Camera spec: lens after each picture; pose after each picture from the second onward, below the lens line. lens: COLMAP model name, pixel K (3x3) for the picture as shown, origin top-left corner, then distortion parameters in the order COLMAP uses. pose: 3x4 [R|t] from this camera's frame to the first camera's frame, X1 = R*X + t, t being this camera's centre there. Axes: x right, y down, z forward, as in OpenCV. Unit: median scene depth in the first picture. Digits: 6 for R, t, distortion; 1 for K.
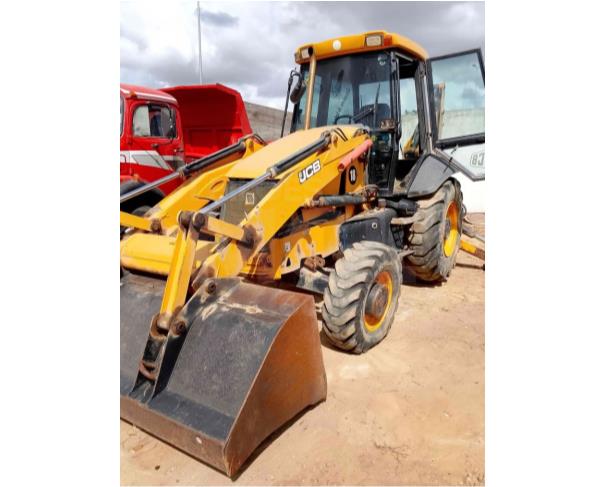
lens RADIAL K [[398.7, 0, 303.8], [0, 398.7, 240.9], [0, 0, 1]] dist [0.037837, -0.020458]
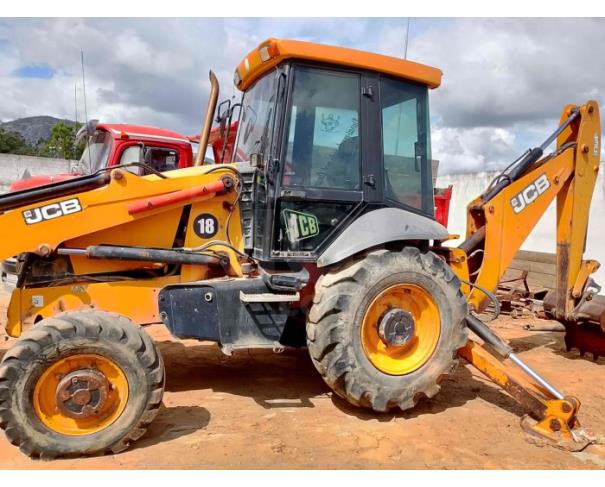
lens RADIAL K [[487.9, 0, 308.0], [0, 487.9, 240.4], [0, 0, 1]] dist [0.051749, -0.076722]
pose [[0.841942, 0.086772, -0.532545, 0.824121], [-0.163297, 0.981676, -0.098216, -0.084646], [0.514265, 0.169655, 0.840684, 0.356708]]
